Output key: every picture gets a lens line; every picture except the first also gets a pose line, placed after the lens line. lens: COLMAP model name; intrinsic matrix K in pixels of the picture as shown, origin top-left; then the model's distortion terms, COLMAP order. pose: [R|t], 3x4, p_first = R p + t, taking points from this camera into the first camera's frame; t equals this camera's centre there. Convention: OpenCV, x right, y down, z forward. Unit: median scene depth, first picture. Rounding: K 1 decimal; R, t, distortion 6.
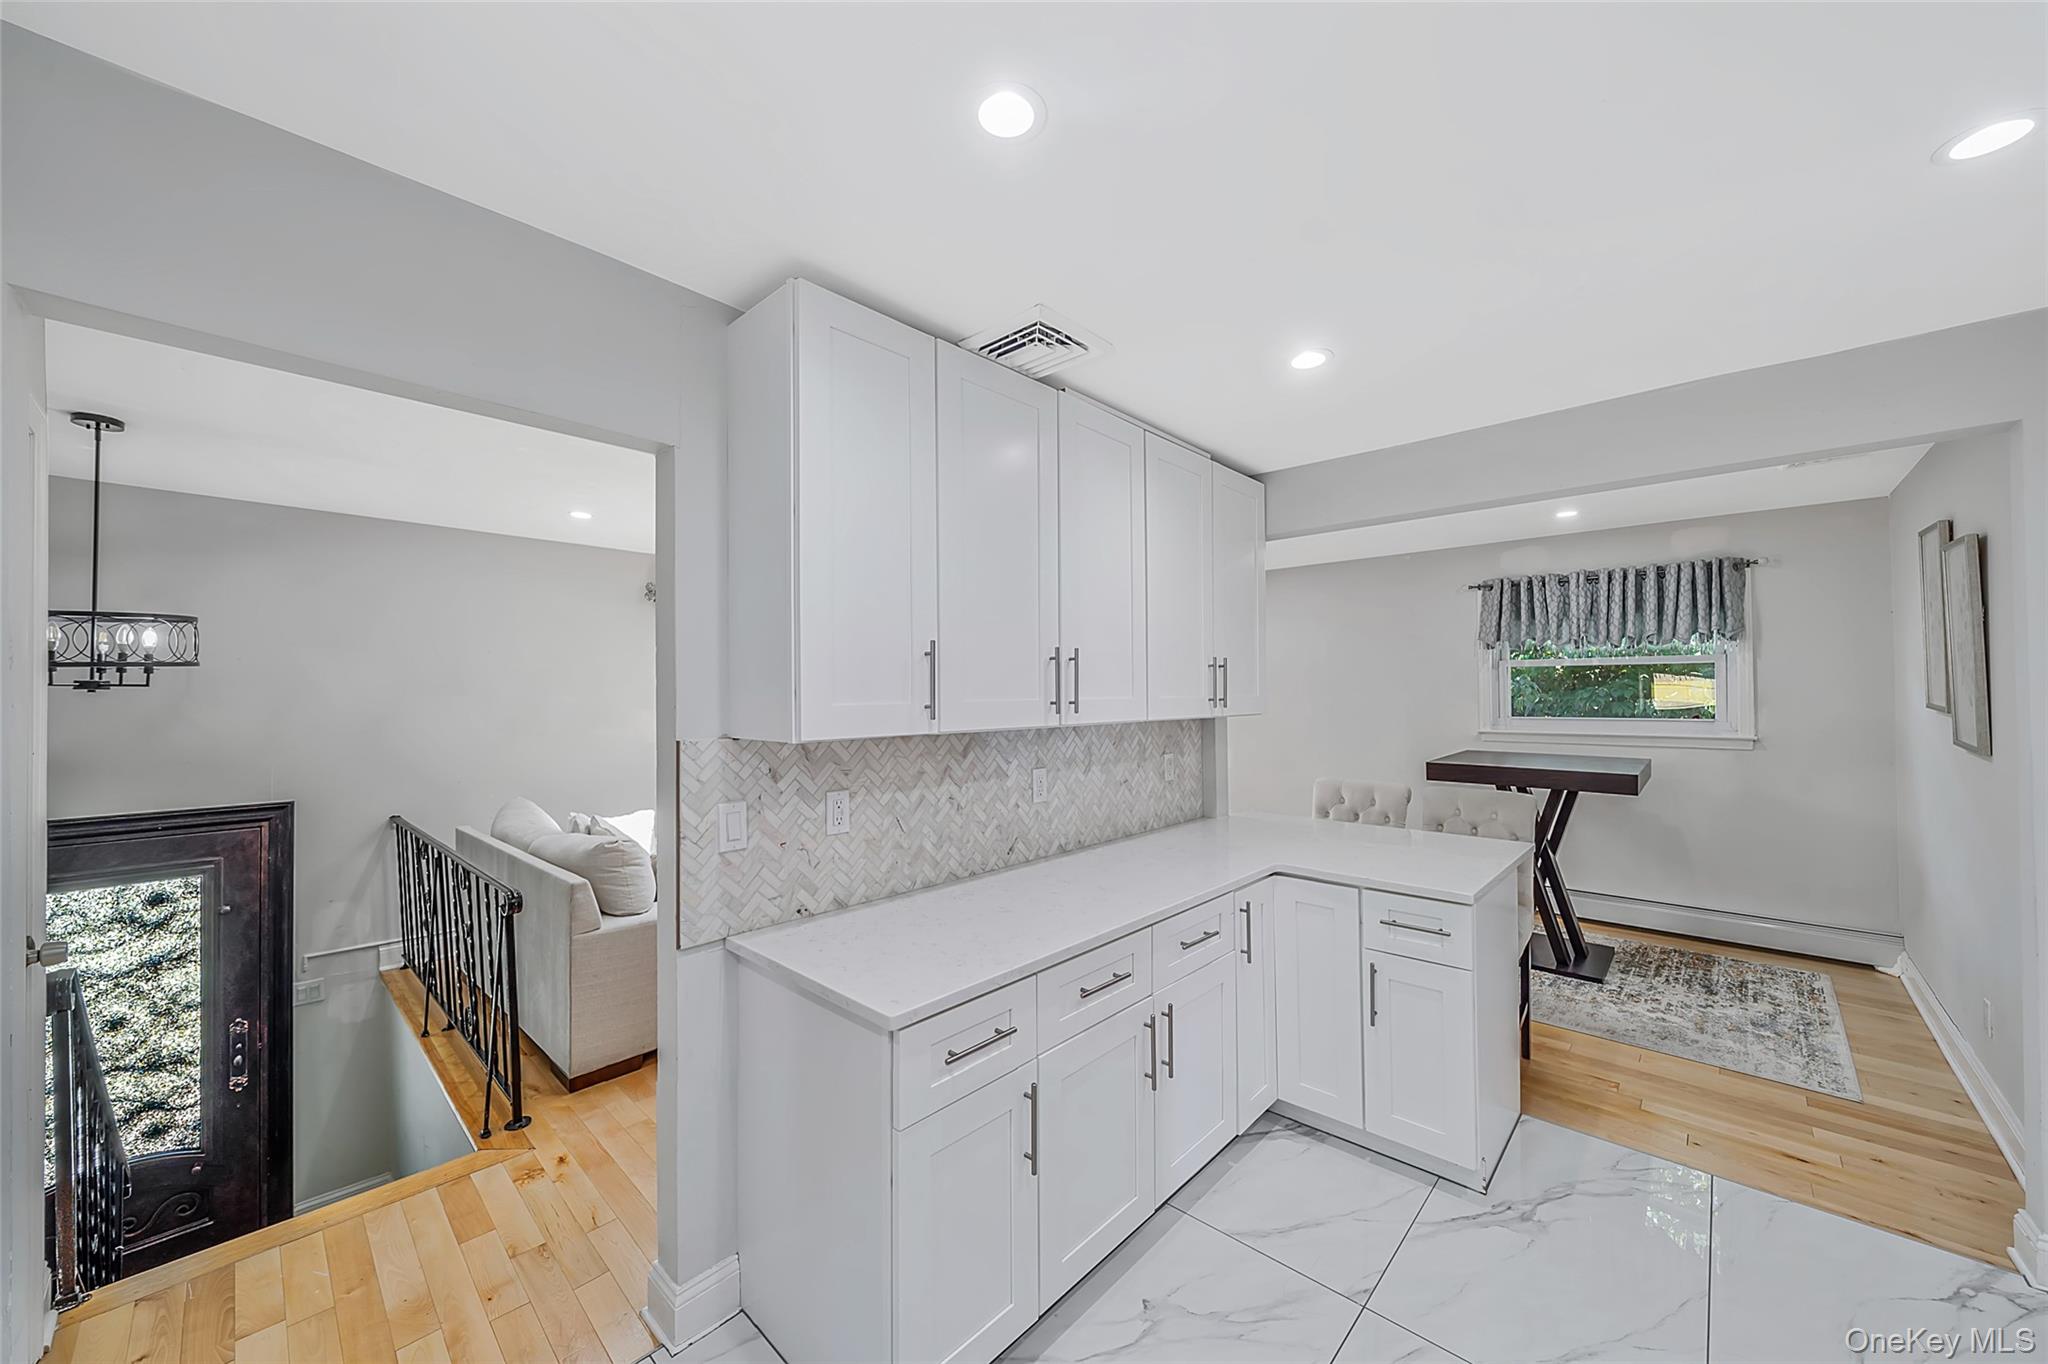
lens RADIAL K [[755.6, 0, 1020.4], [0, 755.6, 680.4], [0, 0, 1]] dist [-0.002421, -0.000220]
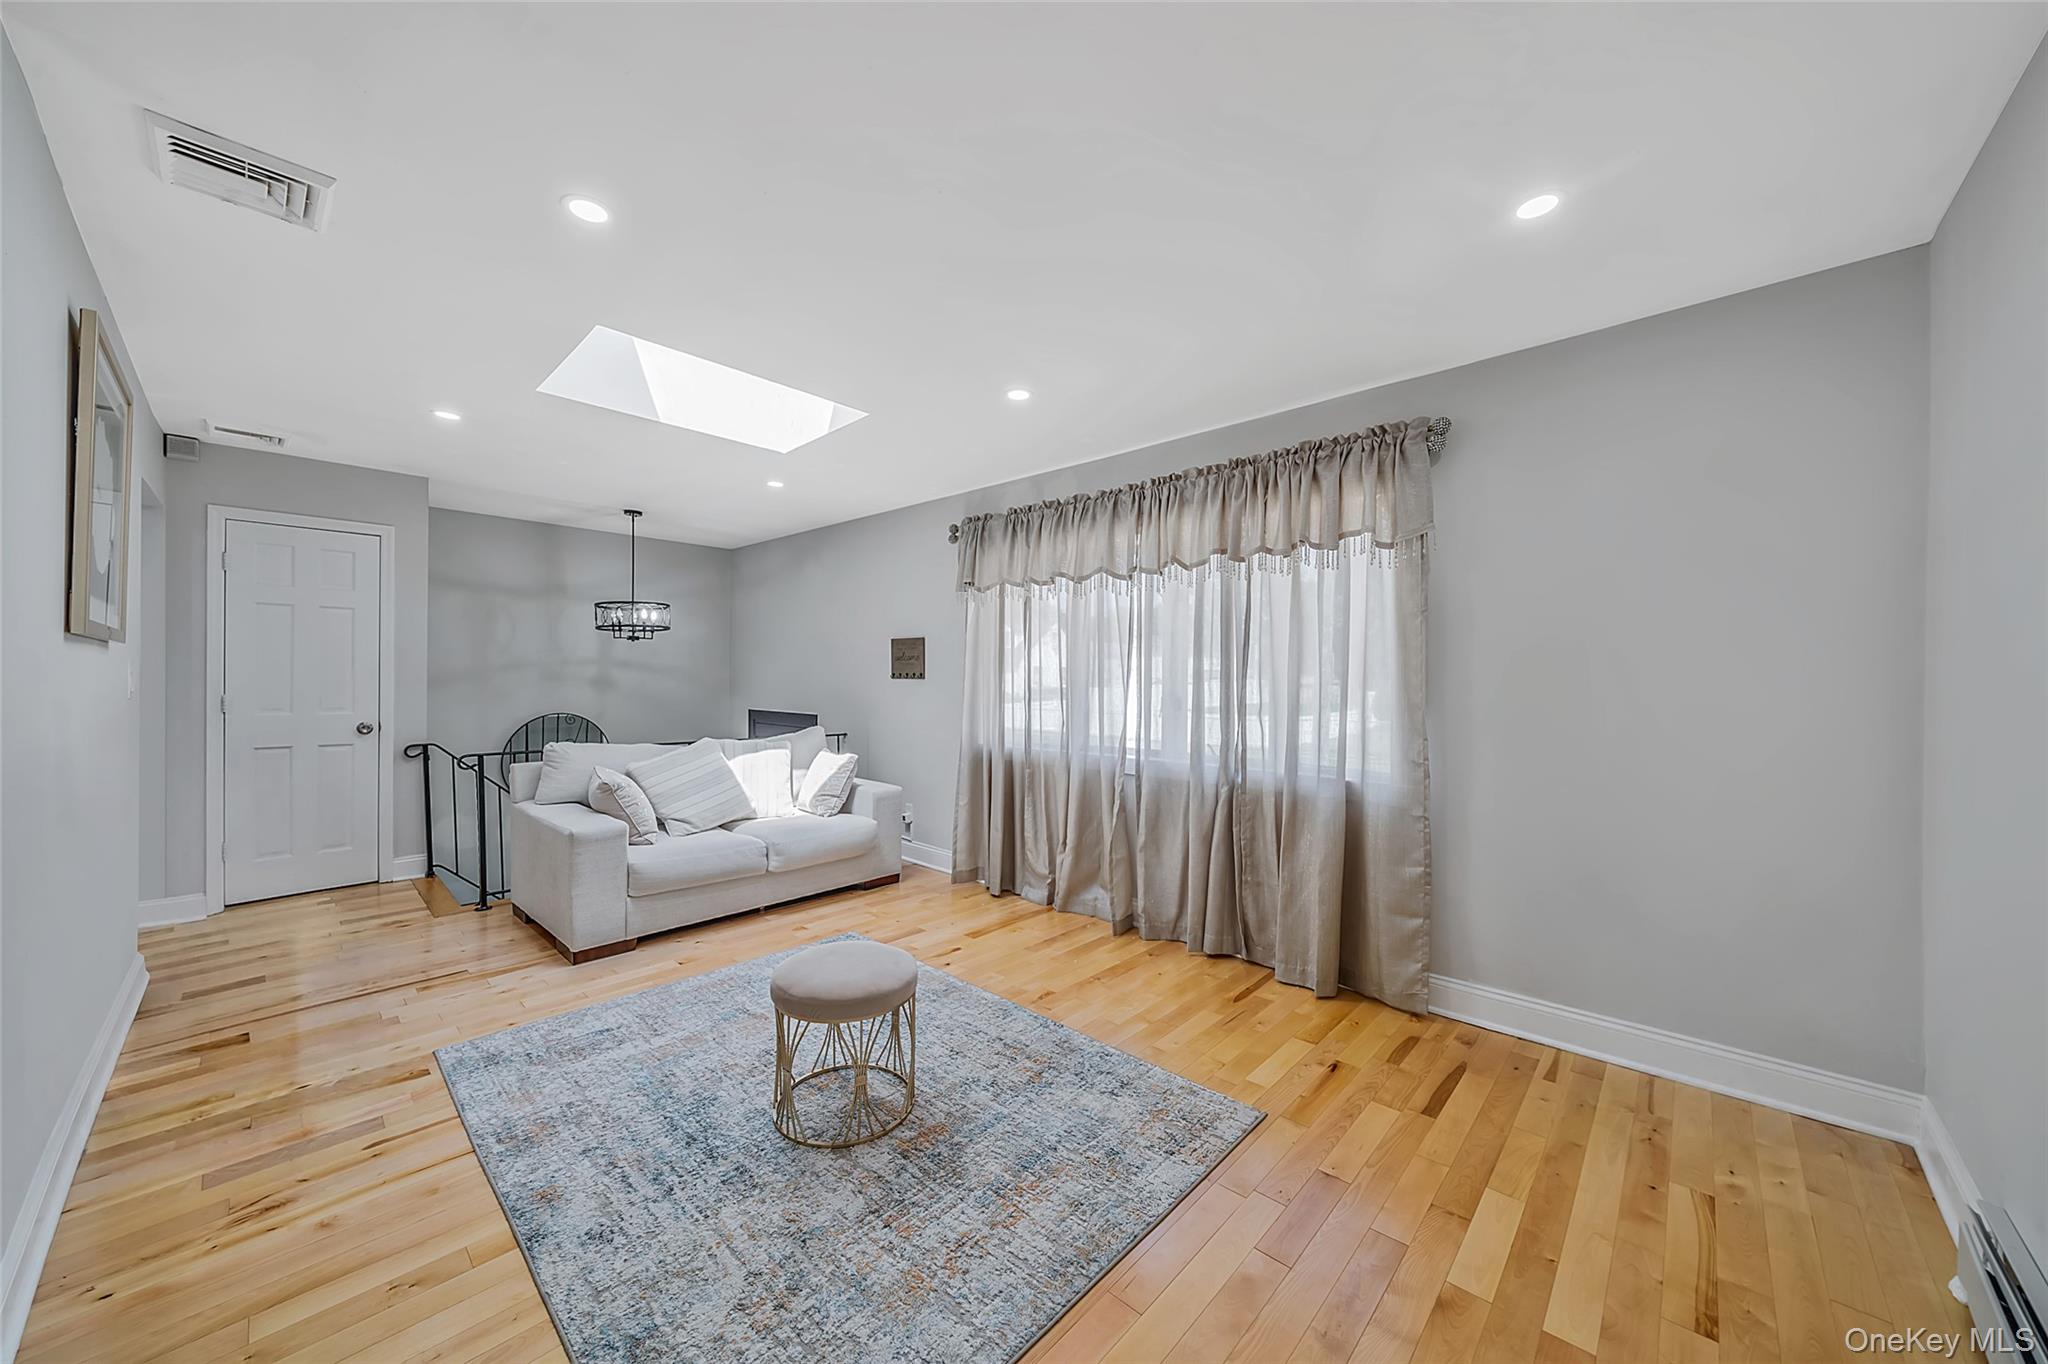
lens RADIAL K [[715.4, 0, 1024.0], [0, 715.4, 682.0], [0, 0, 1]] dist [-0.007801, 0.000242]
pose [[0.005859, 0.010147, -0.999931, 0.596703], [0.005103, 0.999935, 0.010177, 0.086218], [0.999970, -0.005162, 0.005807, 1.577022]]
